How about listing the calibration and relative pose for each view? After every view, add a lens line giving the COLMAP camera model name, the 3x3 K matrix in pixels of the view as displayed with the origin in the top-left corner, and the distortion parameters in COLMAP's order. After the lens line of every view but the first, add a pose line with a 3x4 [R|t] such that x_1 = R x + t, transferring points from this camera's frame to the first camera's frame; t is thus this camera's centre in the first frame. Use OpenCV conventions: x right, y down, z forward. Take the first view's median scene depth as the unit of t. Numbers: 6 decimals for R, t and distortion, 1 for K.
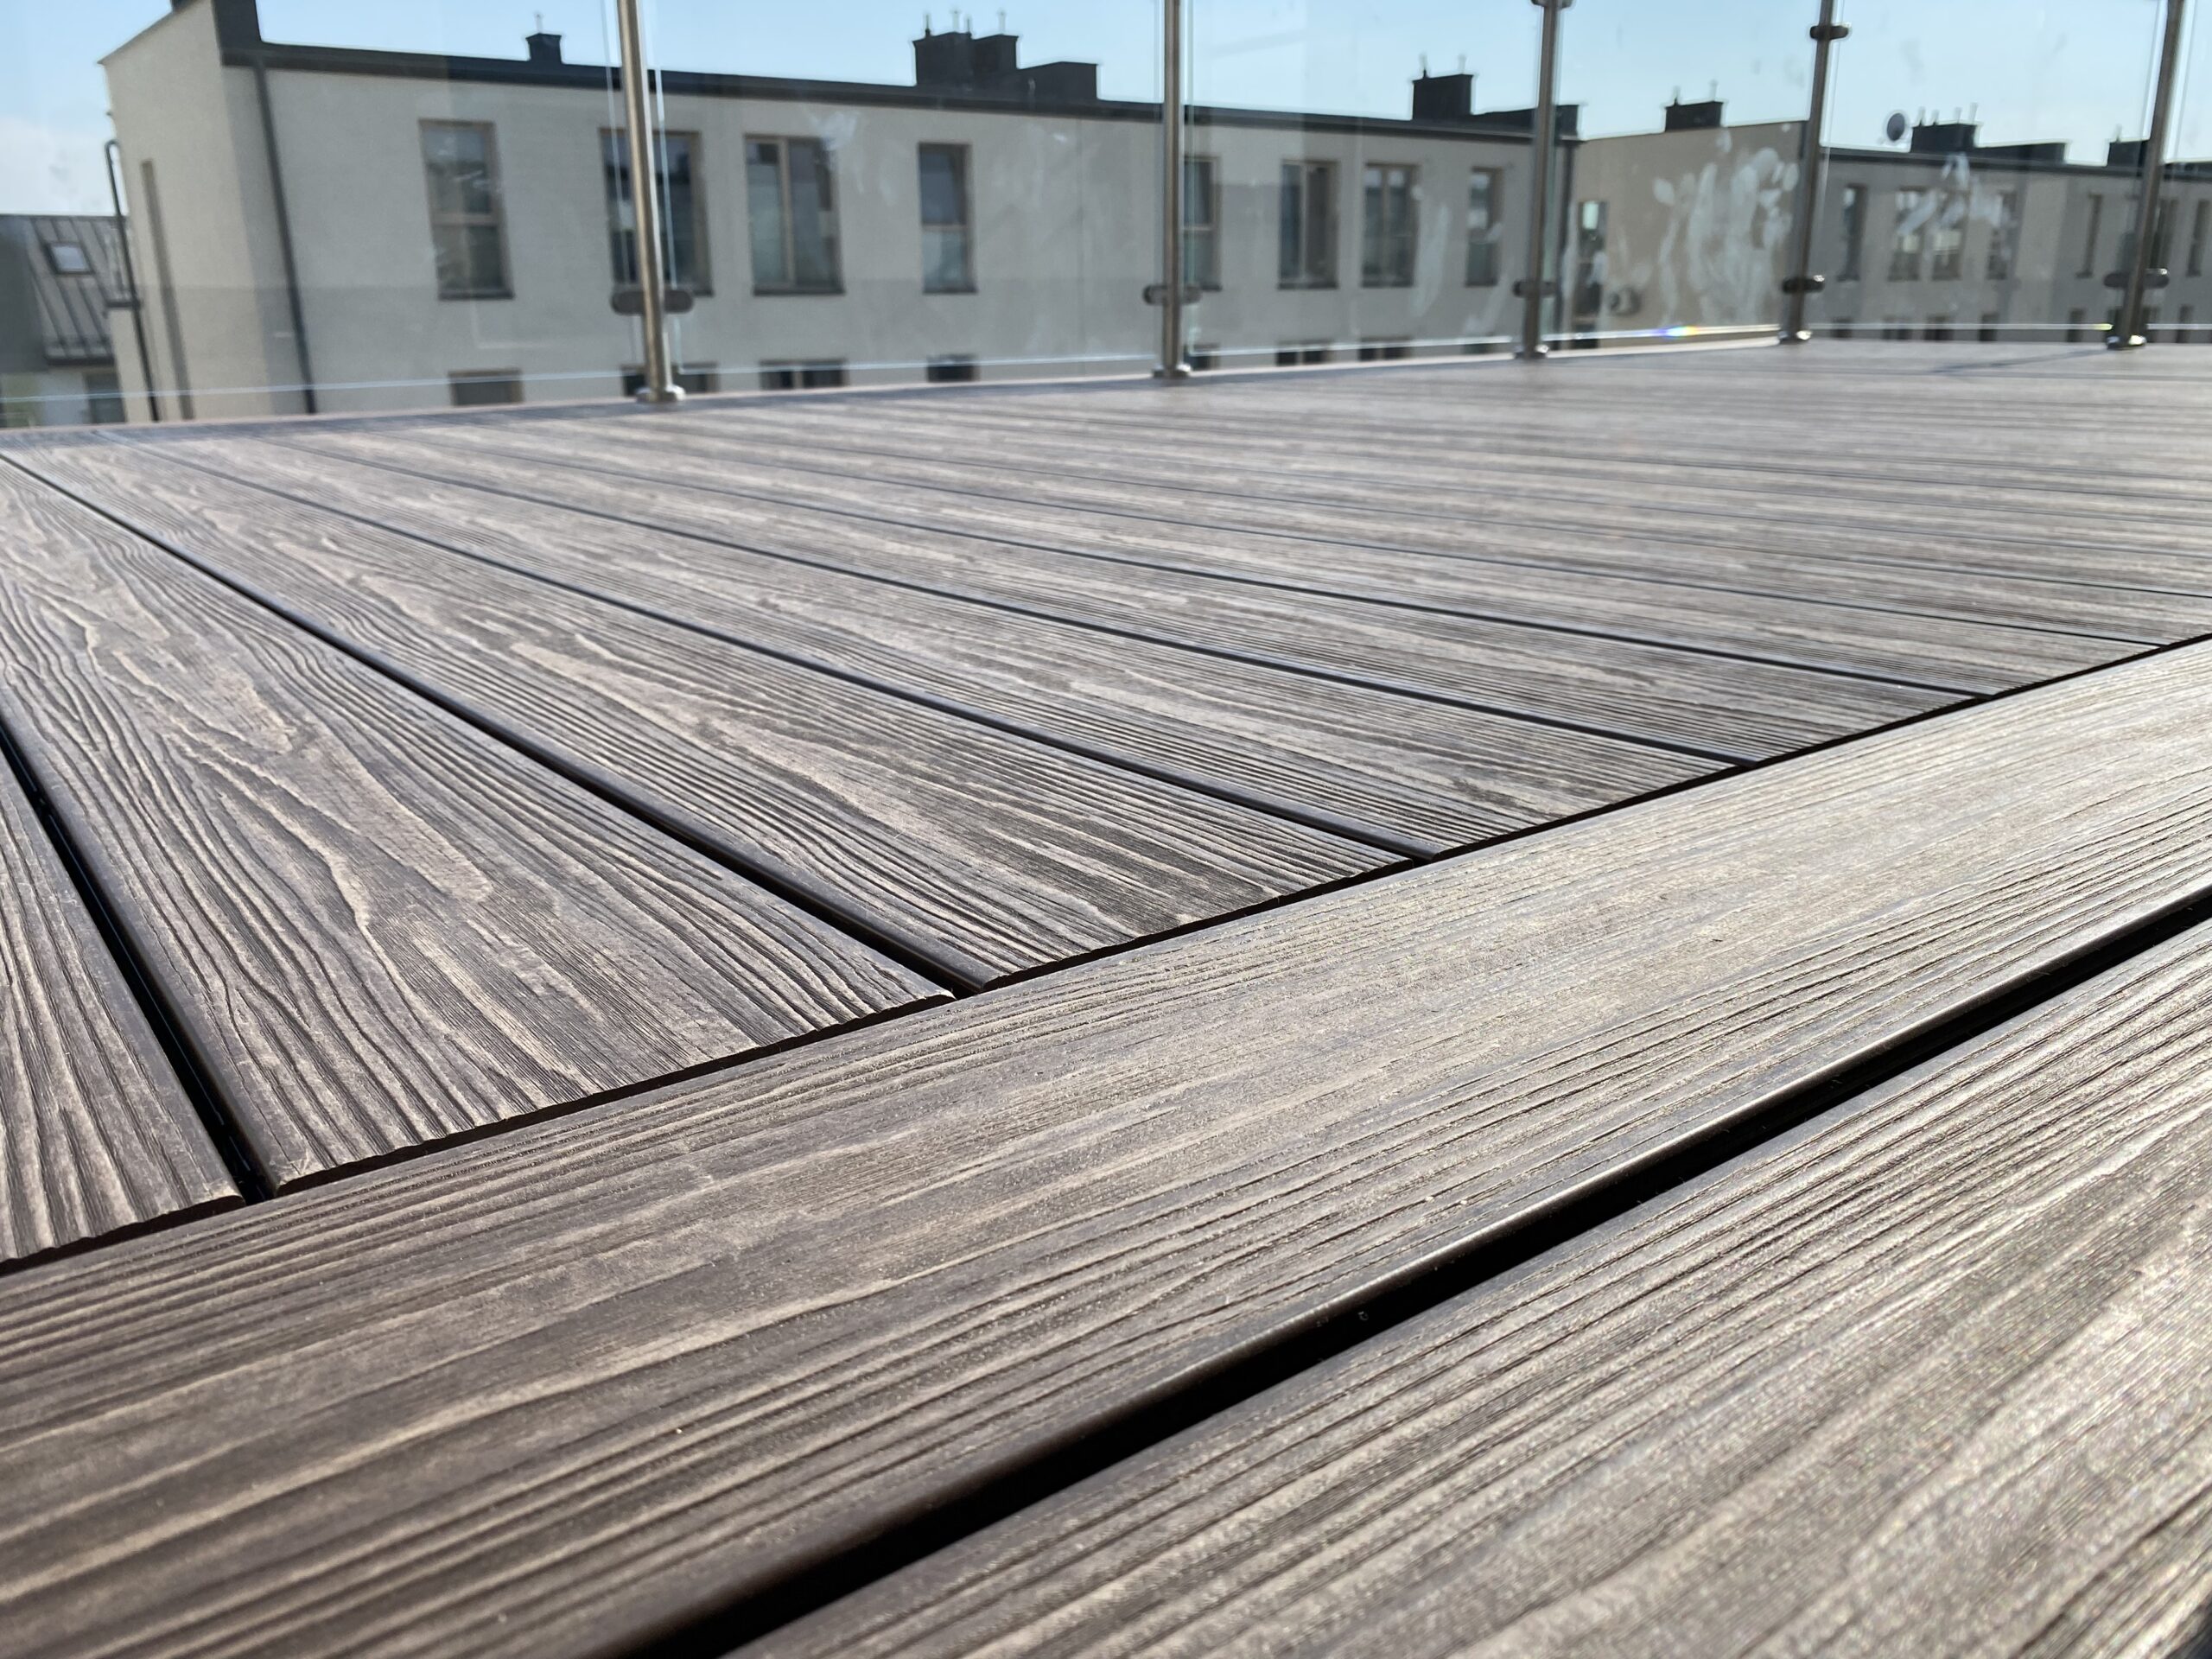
lens RADIAL K [[1717.7, 0, 1098.3], [0, 1717.7, 797.3], [0, 0, 1]] dist [0.072027, -0.106578]
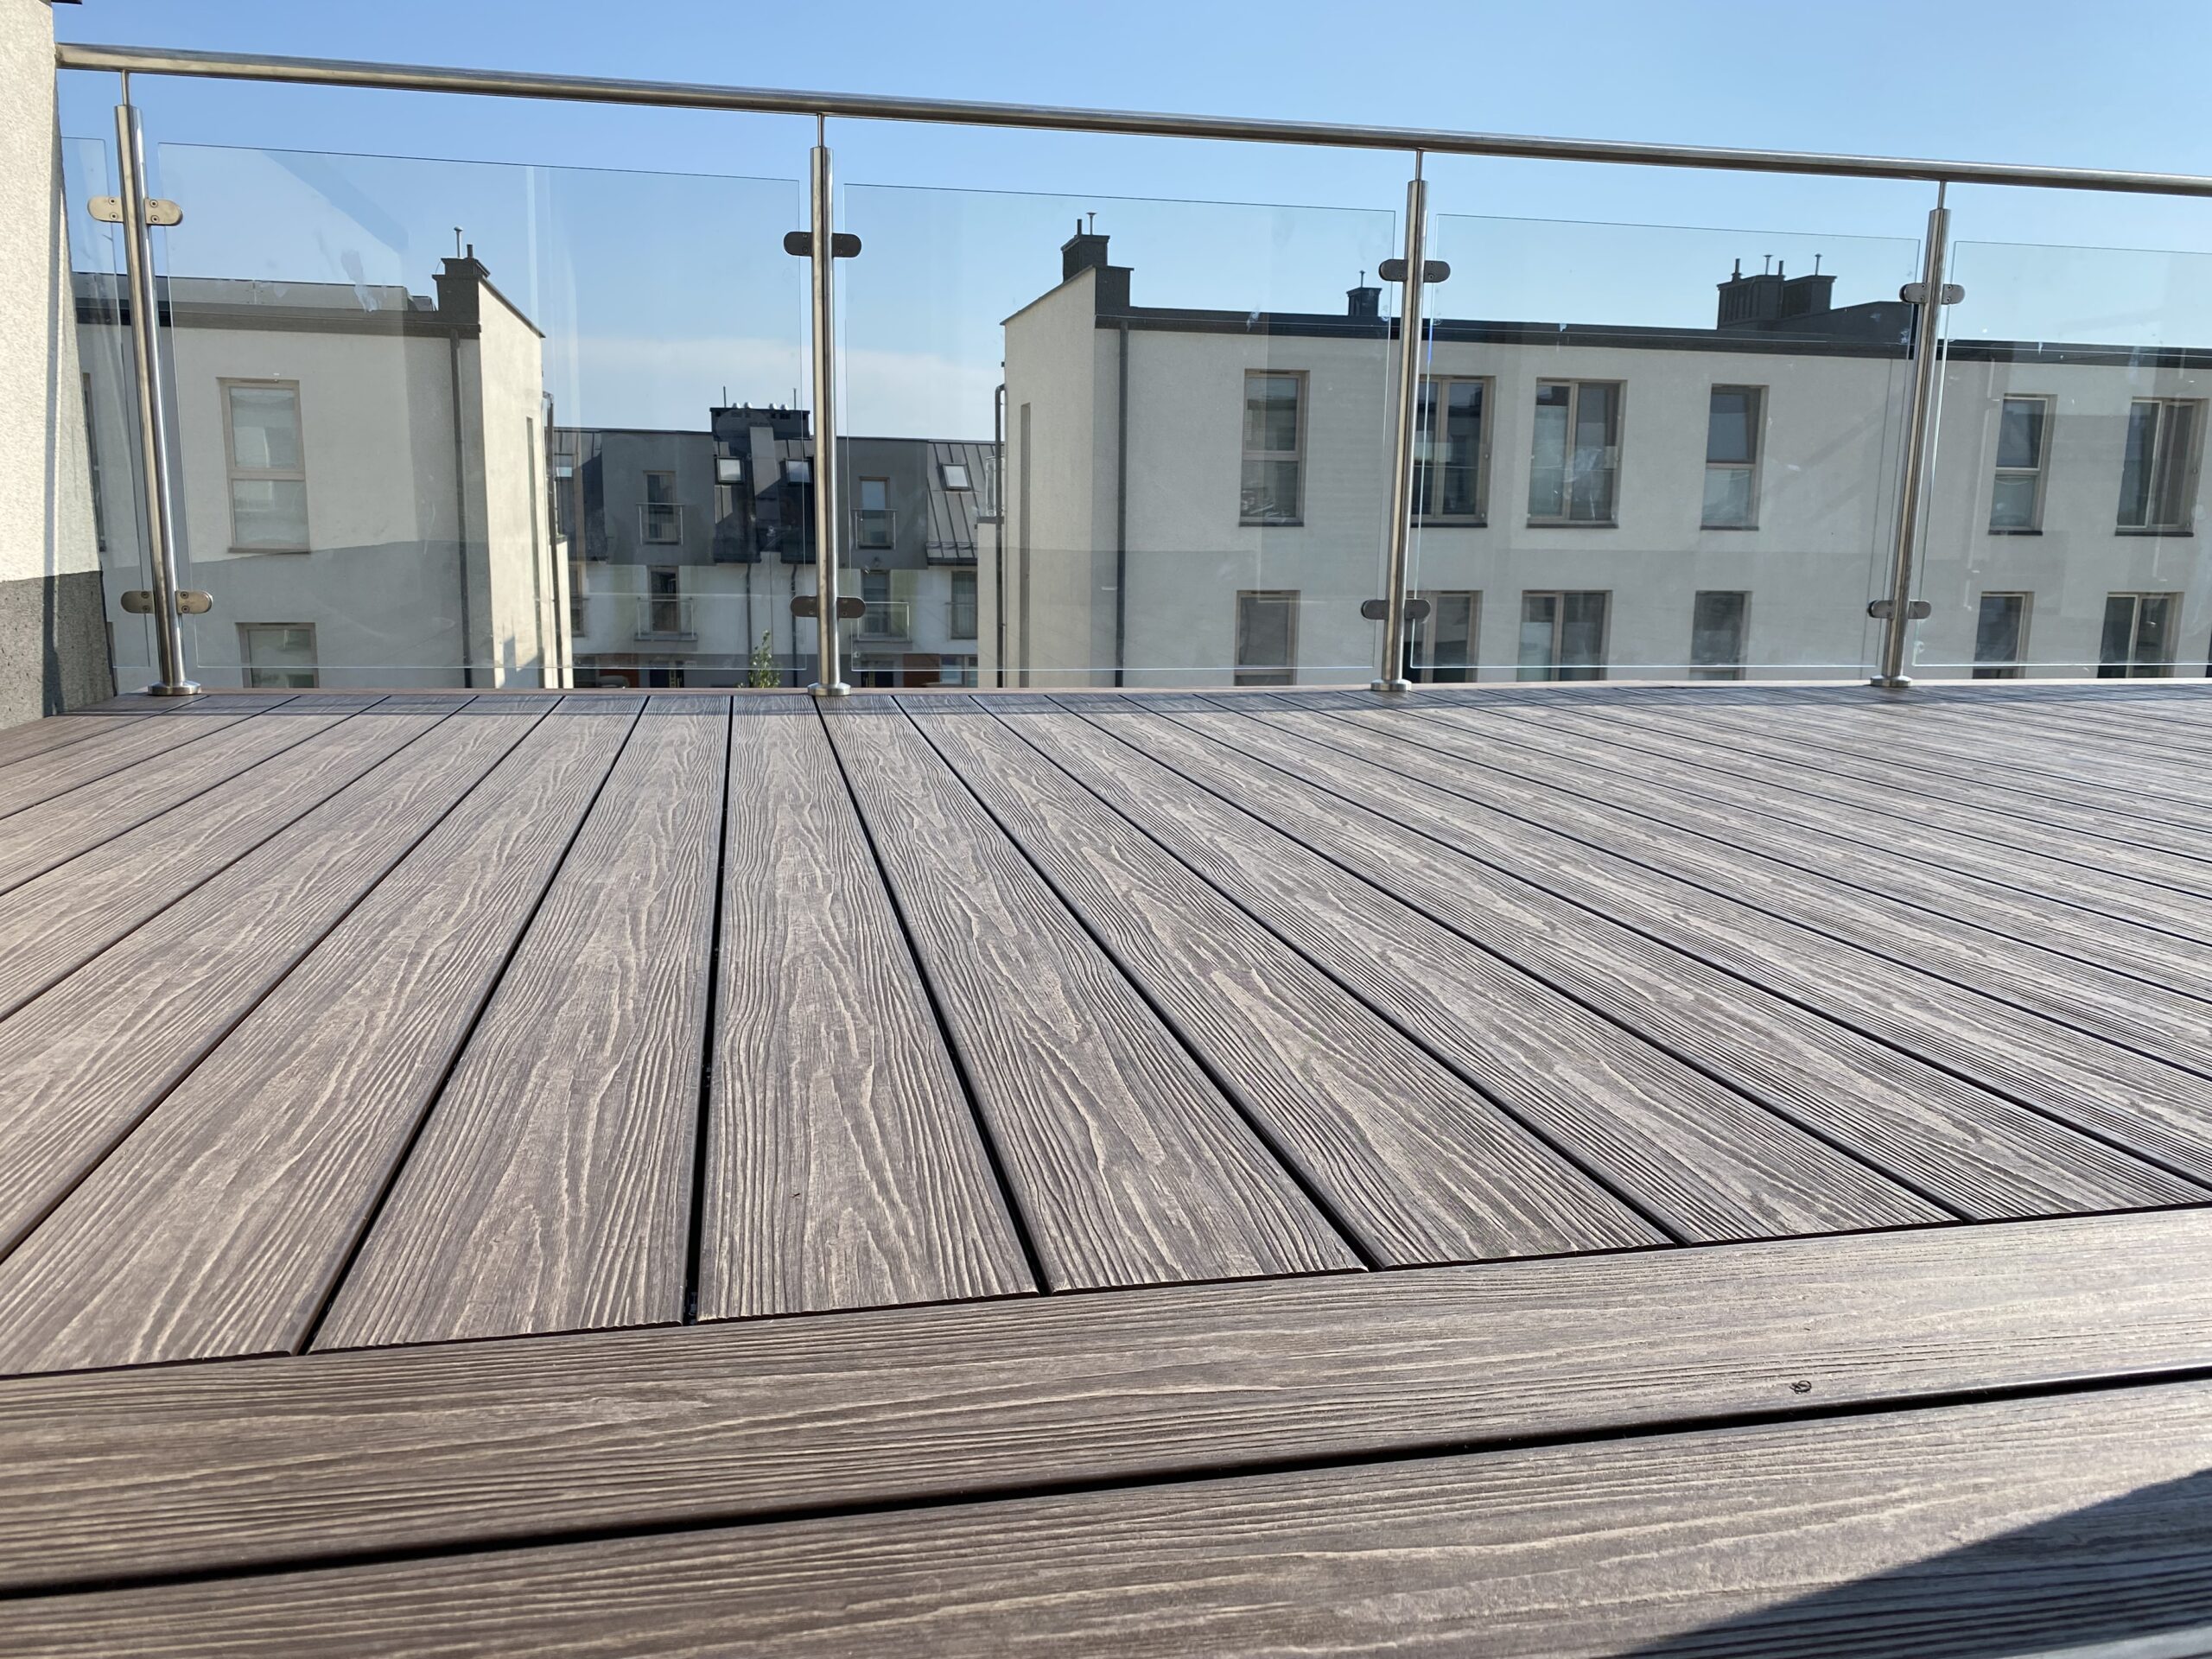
lens RADIAL K [[1701.1, 0, 1102.0], [0, 1701.1, 798.0], [0, 0, 1]] dist [0.054593, -0.086069]
pose [[0.908348, 0.097194, -0.406764, 0.309970], [-0.145792, 0.985198, -0.090163, -0.157823], [0.391980, 0.141202, 0.909073, -0.782364]]
